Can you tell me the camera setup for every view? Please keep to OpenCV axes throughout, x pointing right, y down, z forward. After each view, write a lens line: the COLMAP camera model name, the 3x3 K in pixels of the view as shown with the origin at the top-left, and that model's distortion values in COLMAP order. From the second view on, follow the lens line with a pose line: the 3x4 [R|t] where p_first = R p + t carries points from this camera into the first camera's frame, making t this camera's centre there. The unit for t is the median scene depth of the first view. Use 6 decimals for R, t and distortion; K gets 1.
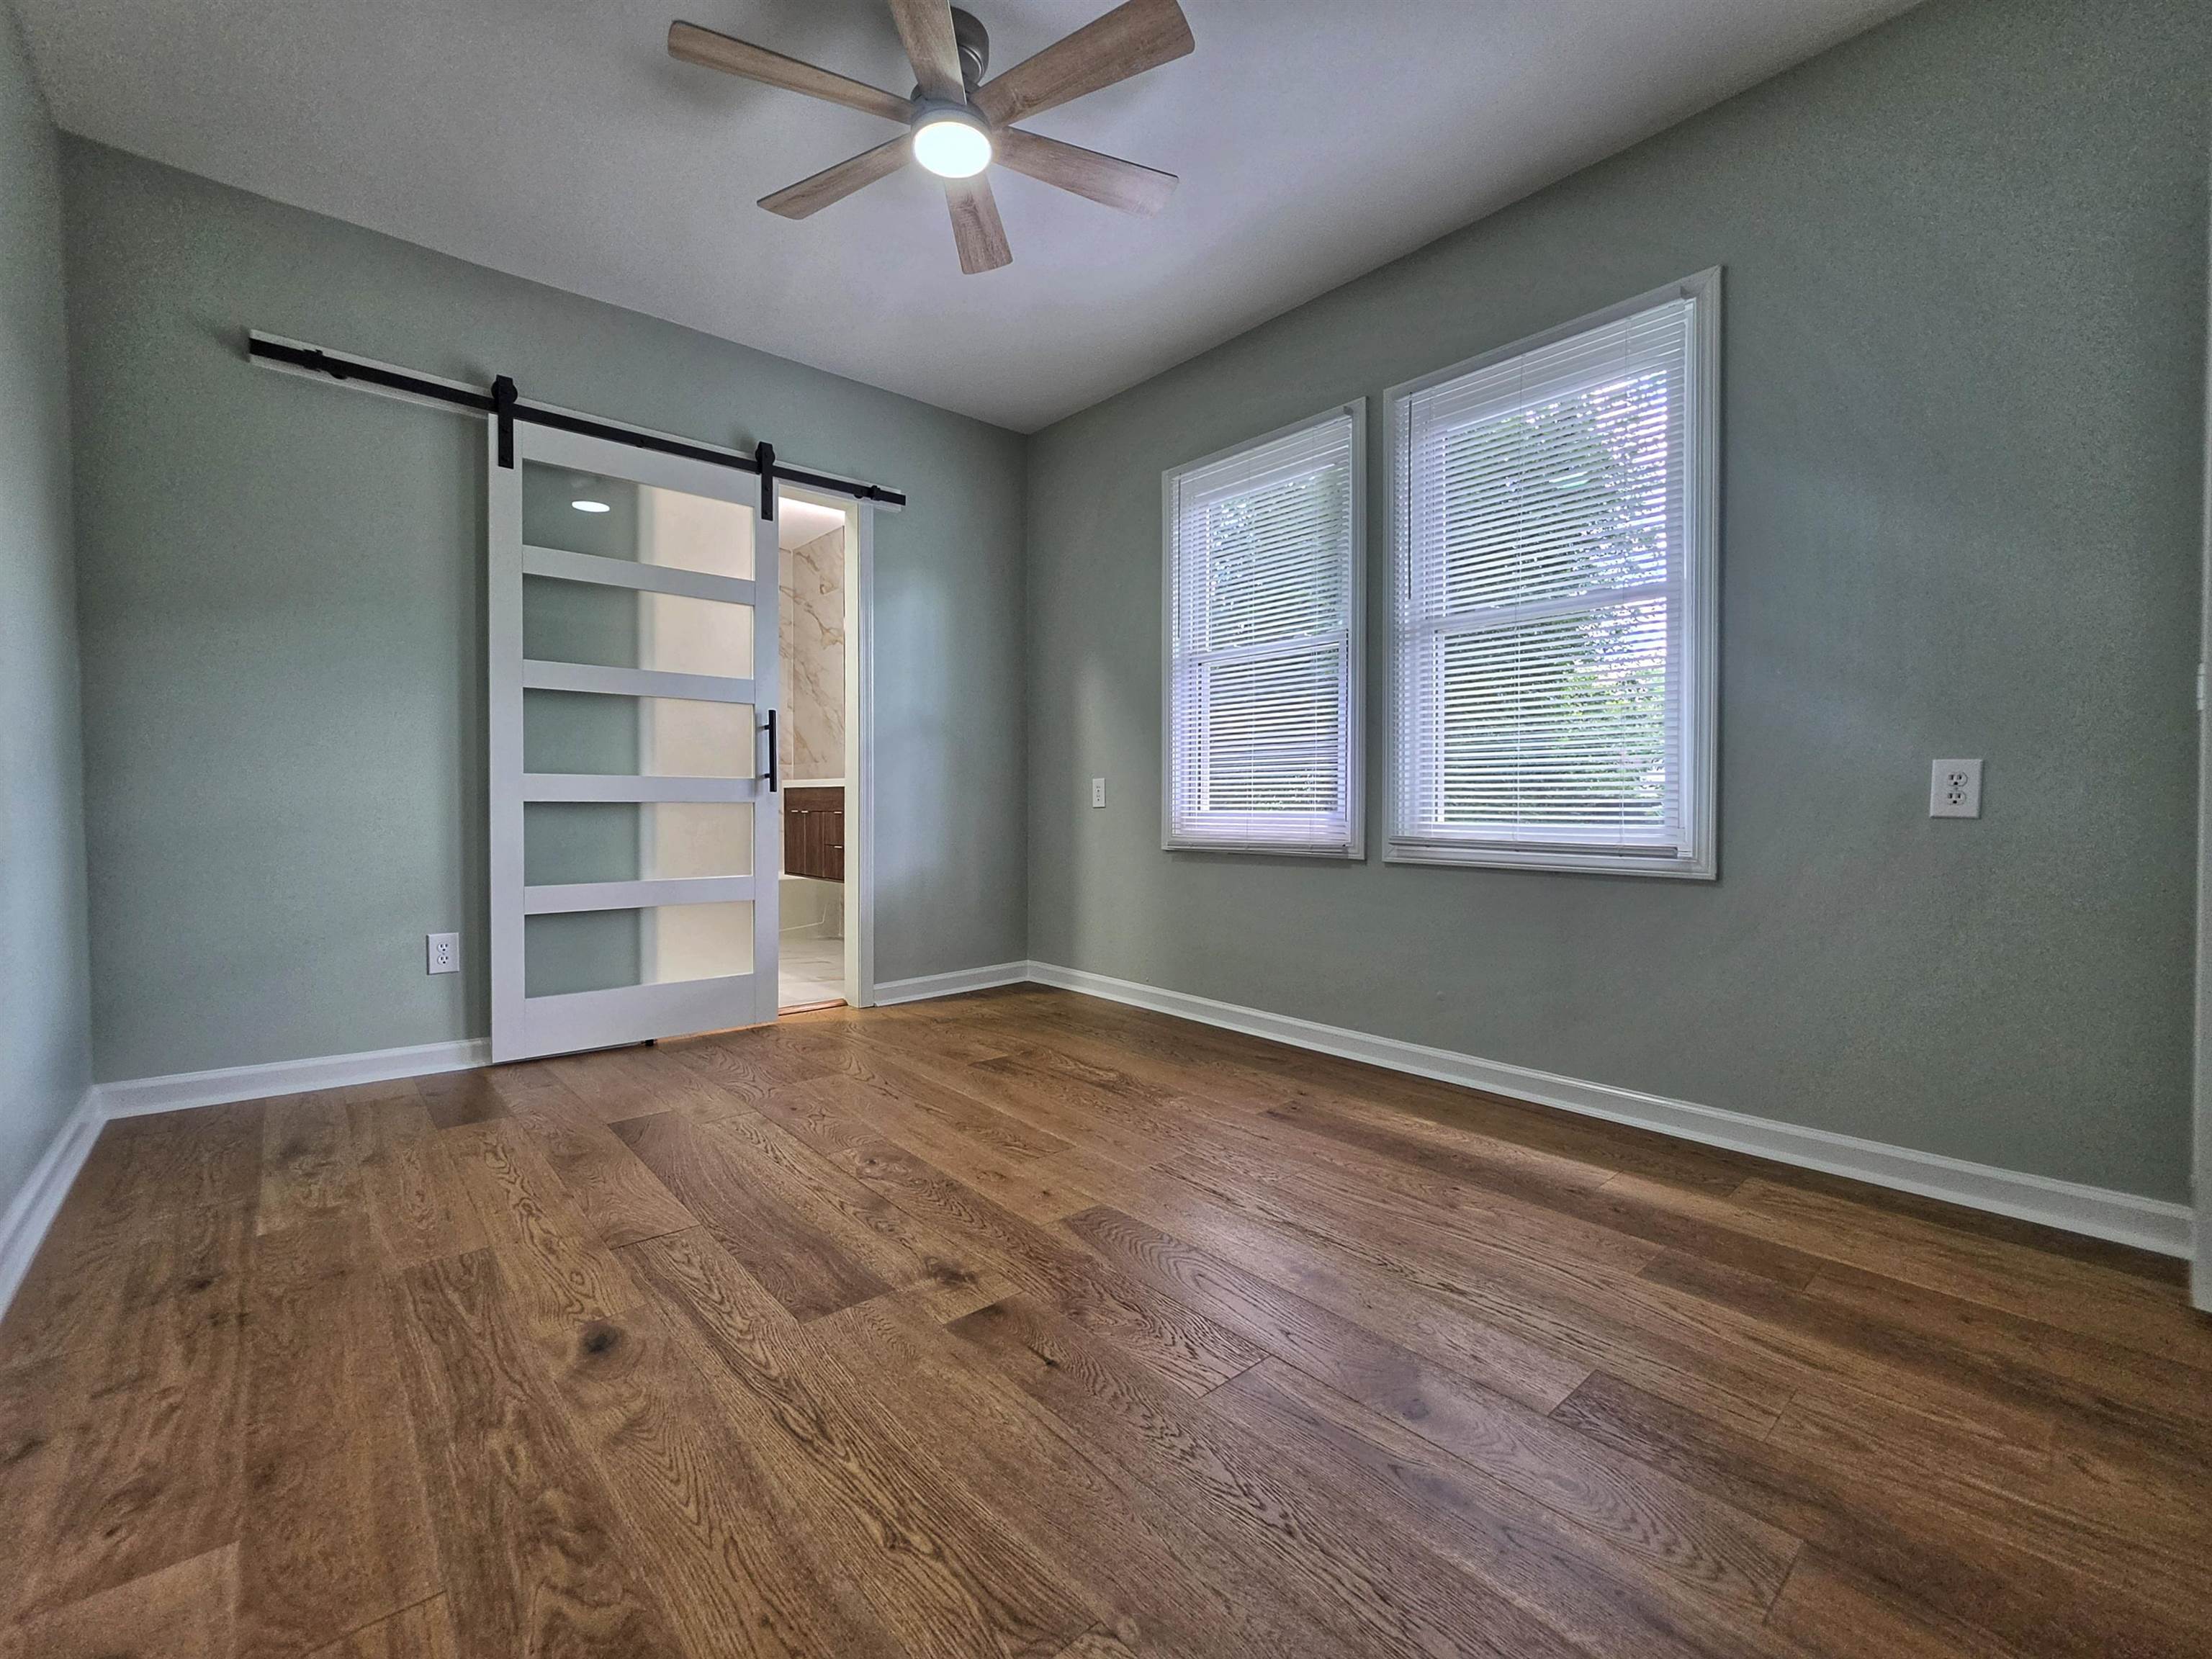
lens RADIAL K [[903.9, 0, 1088.1], [0, 903.9, 826.5], [0, 0, 1]] dist [-0.000304, -0.000436]
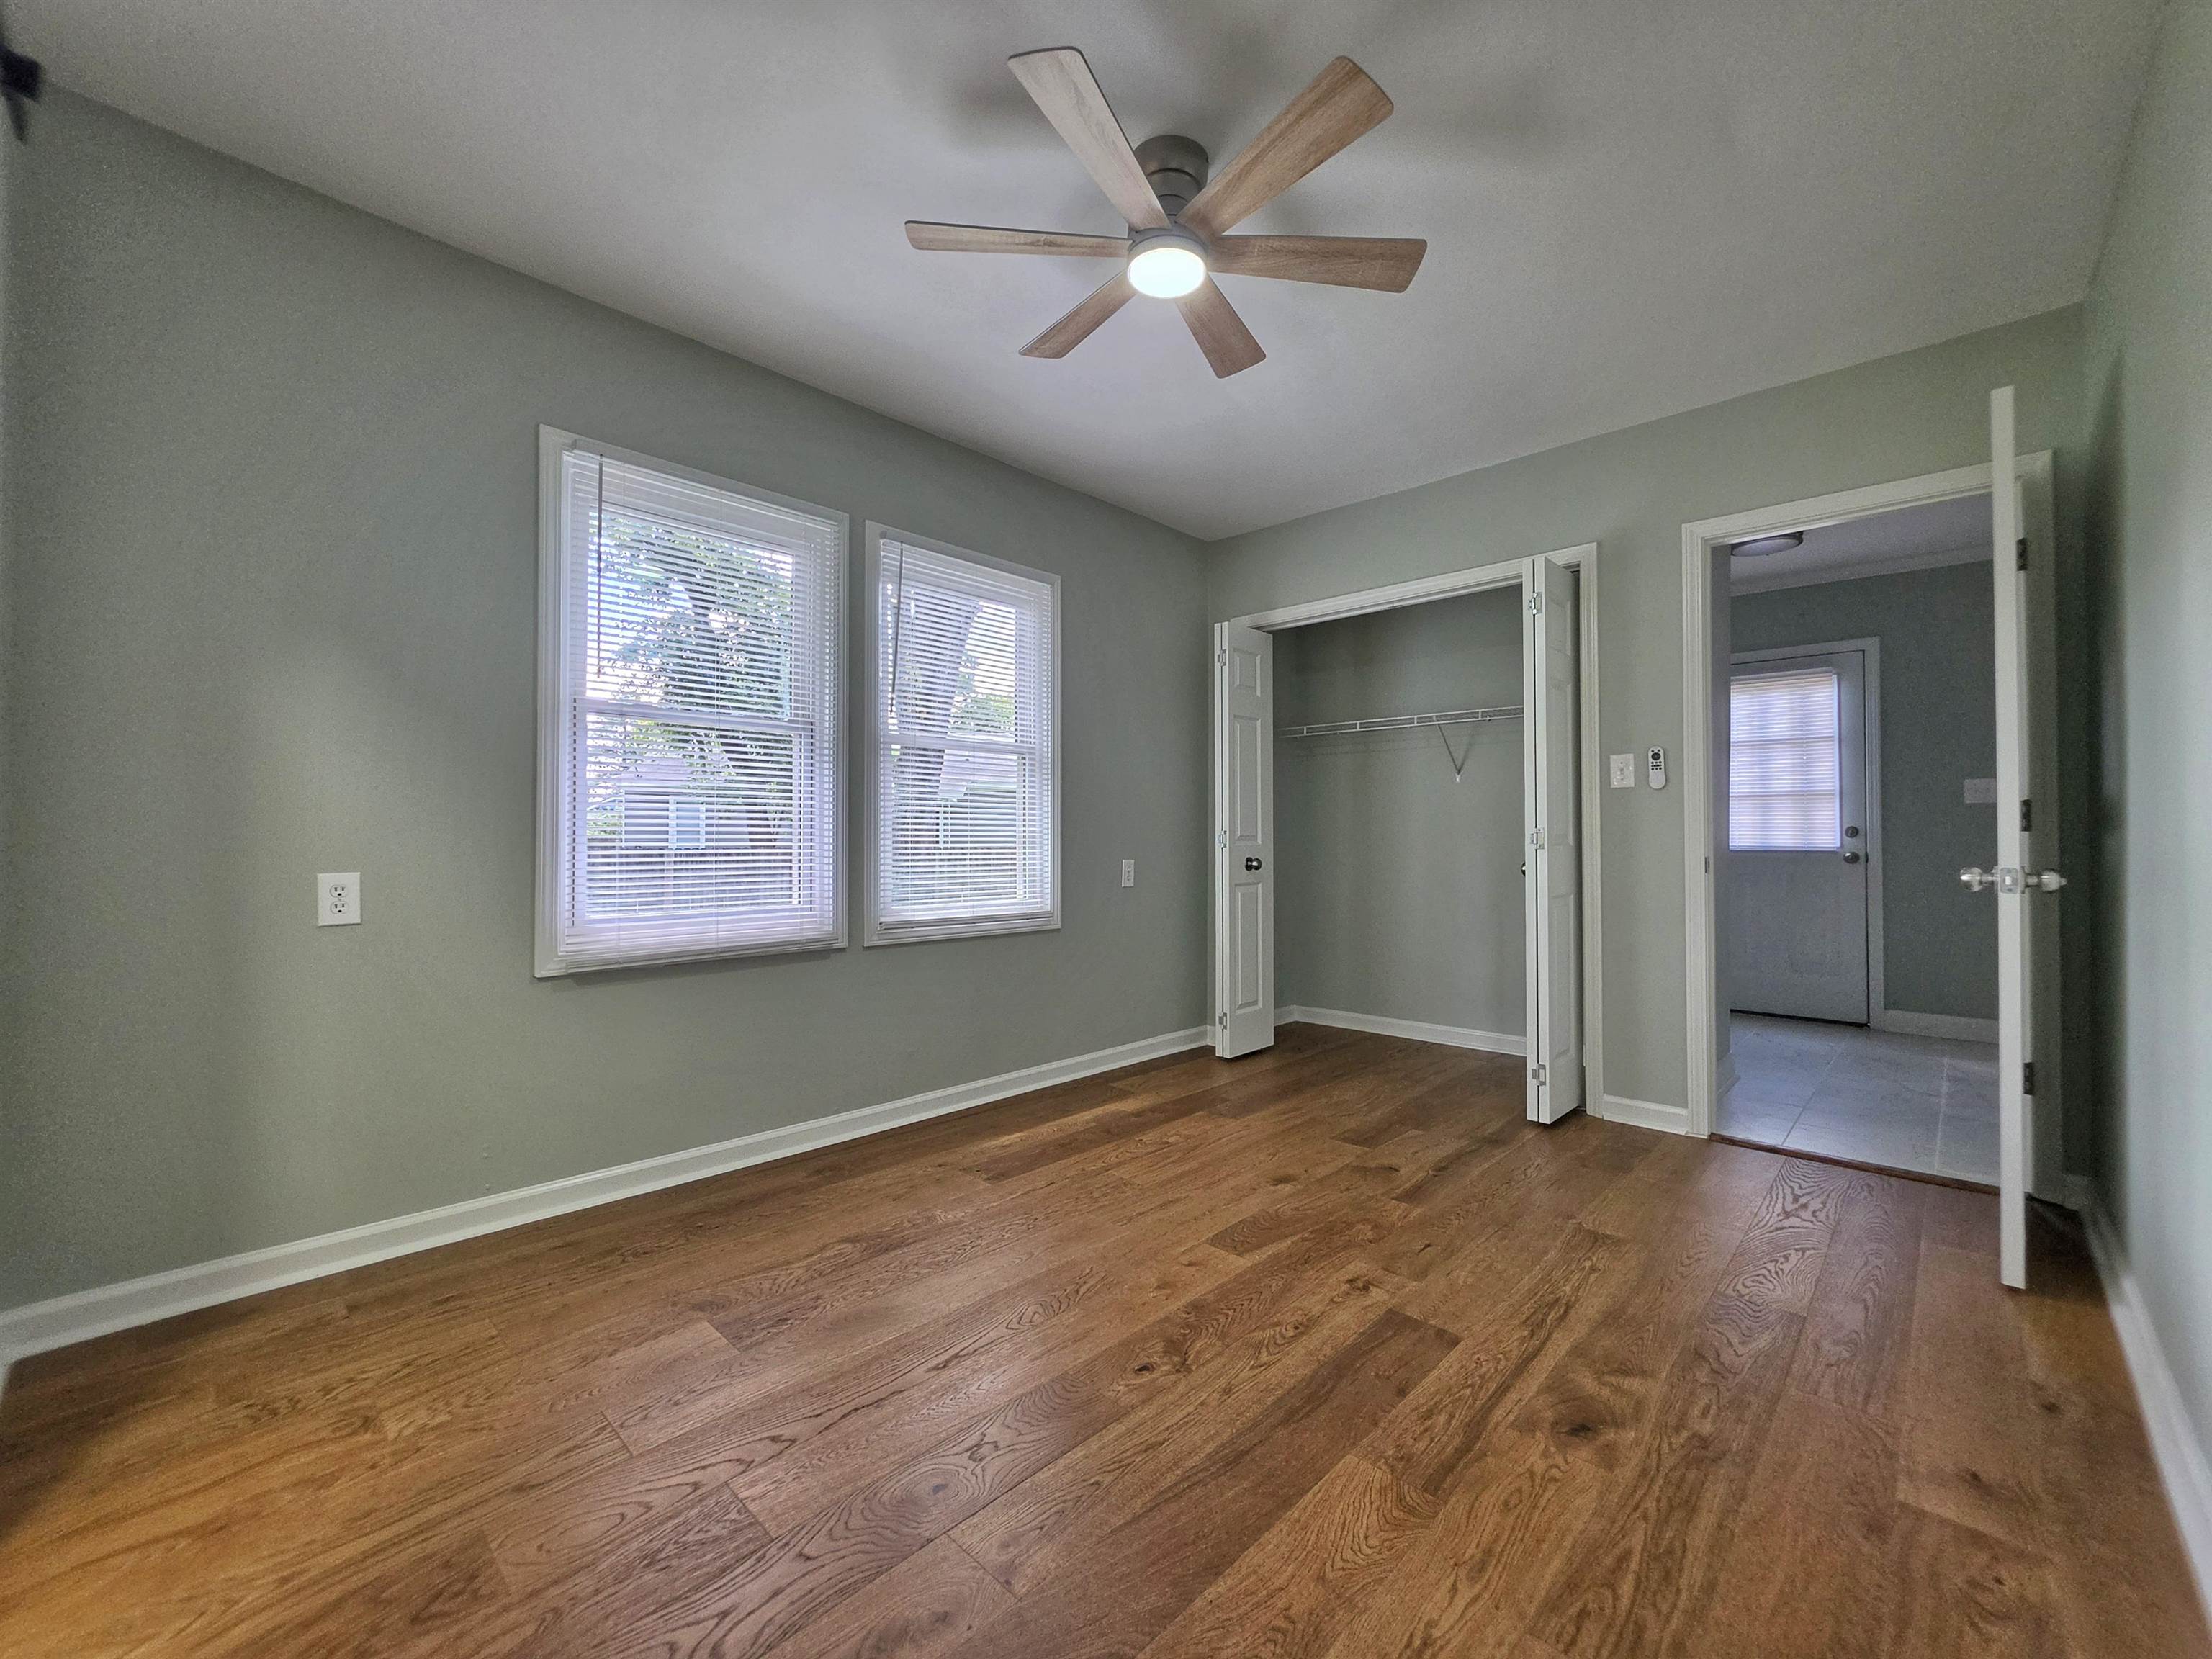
lens RADIAL K [[903.9, 0, 1088.1], [0, 903.9, 826.5], [0, 0, 1]] dist [-0.000304, -0.000436]
pose [[-0.070344, 0.014094, 0.997423, -1.195462], [0.027003, 0.999561, -0.012220, -0.129909], [-0.997157, 0.026074, -0.070694, 1.225762]]
